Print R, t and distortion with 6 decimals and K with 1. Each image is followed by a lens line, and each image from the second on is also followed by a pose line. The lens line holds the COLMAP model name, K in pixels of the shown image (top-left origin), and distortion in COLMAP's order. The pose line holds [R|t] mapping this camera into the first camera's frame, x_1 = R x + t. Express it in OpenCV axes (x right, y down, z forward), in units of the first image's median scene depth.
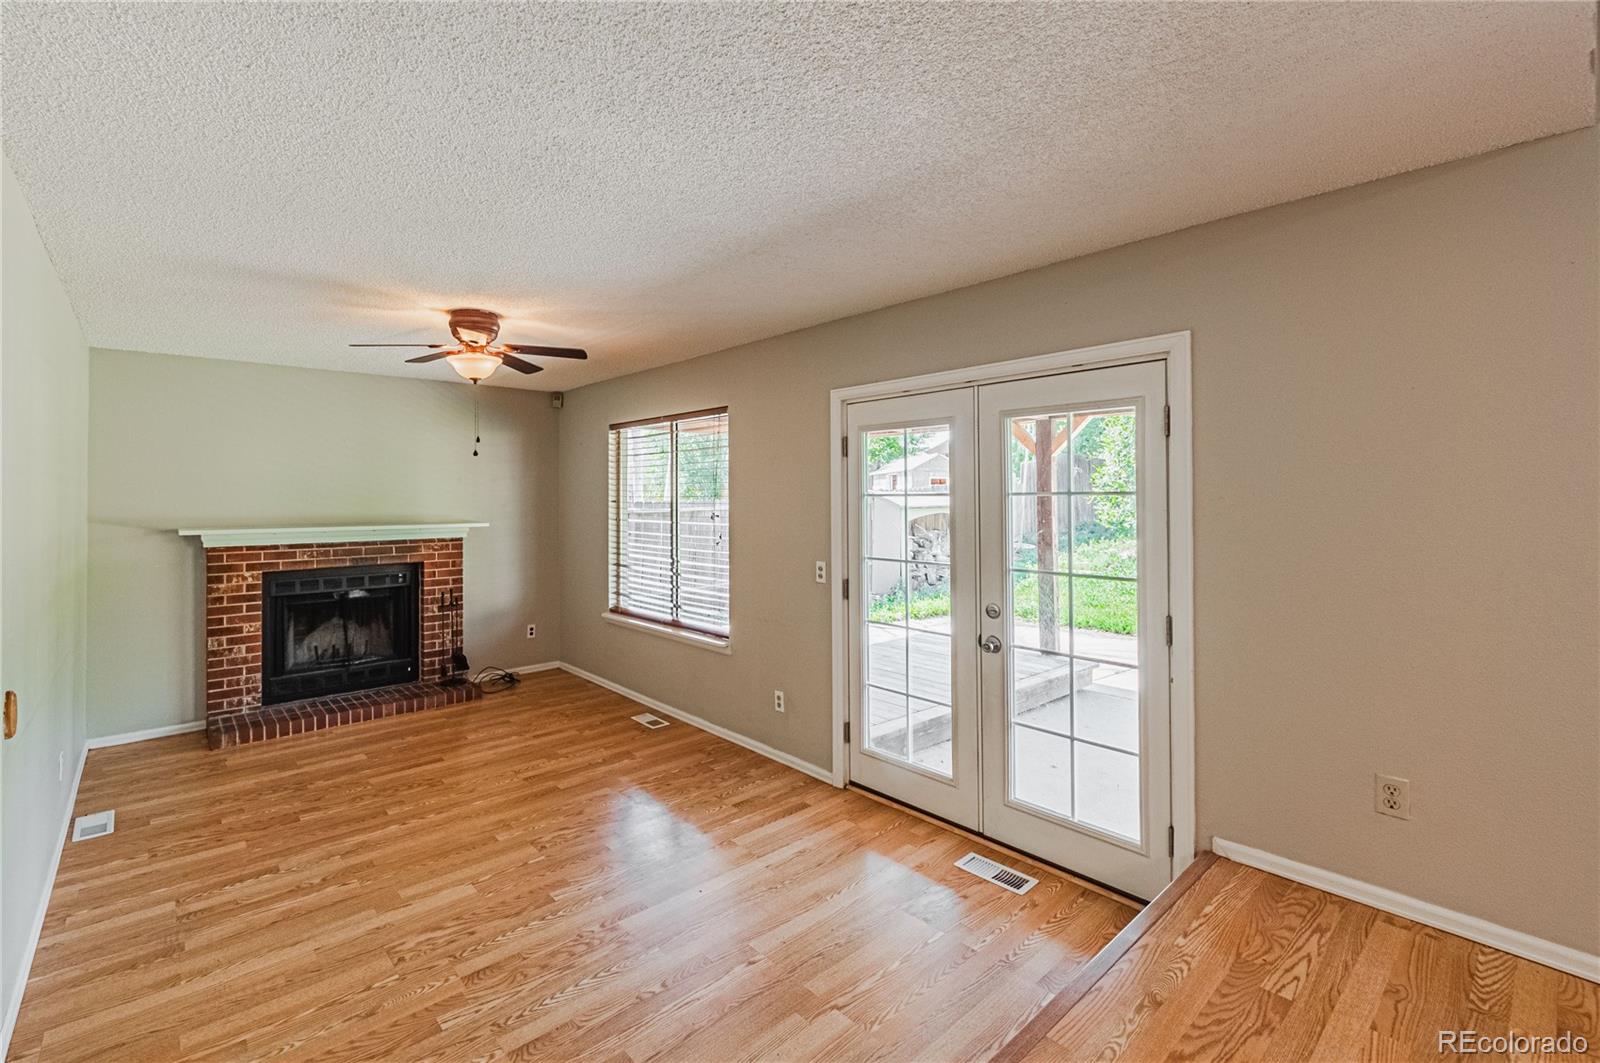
lens RADIAL K [[696.9, 0, 782.3], [0, 696.9, 474.9], [0, 0, 1]] dist [-0.016715, 0.000168]
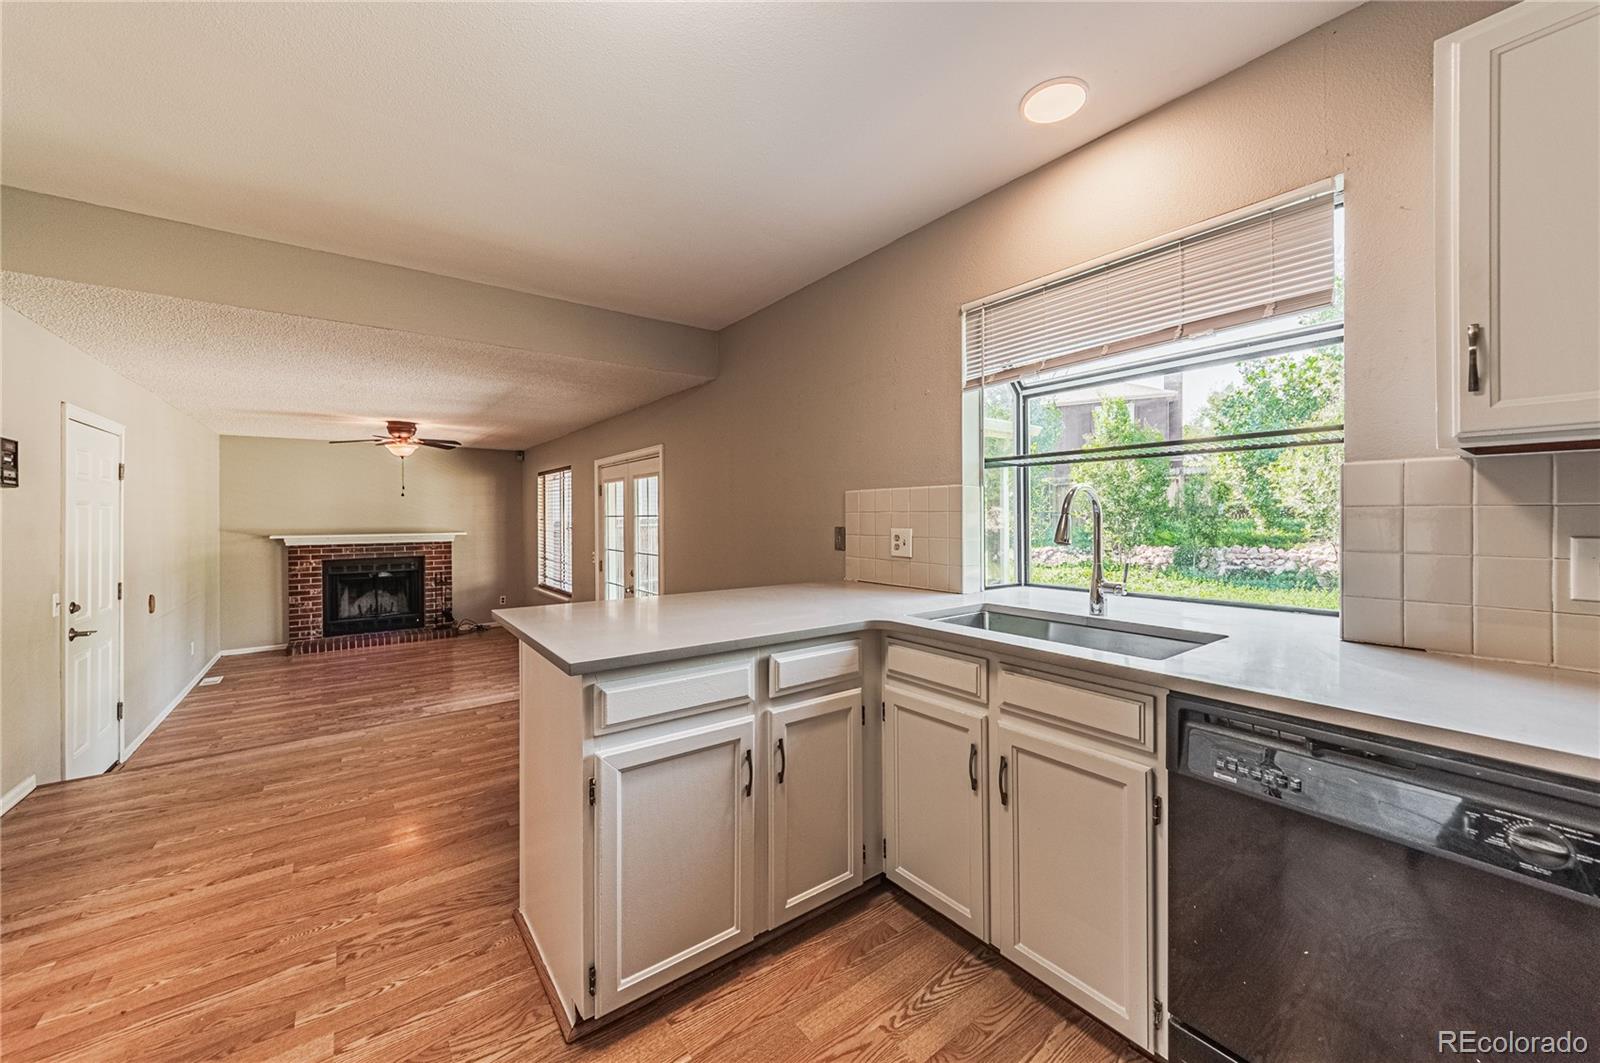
lens RADIAL K [[598.6, 0, 826.7], [0, 598.6, 508.3], [0, 0, 1]] dist [0.003823, 0.000647]
pose [[0.998221, -0.002847, -0.059555, 0.613158], [0.003762, 0.999876, 0.015264, -0.009448], [0.059504, -0.015461, 0.998108, -0.440841]]
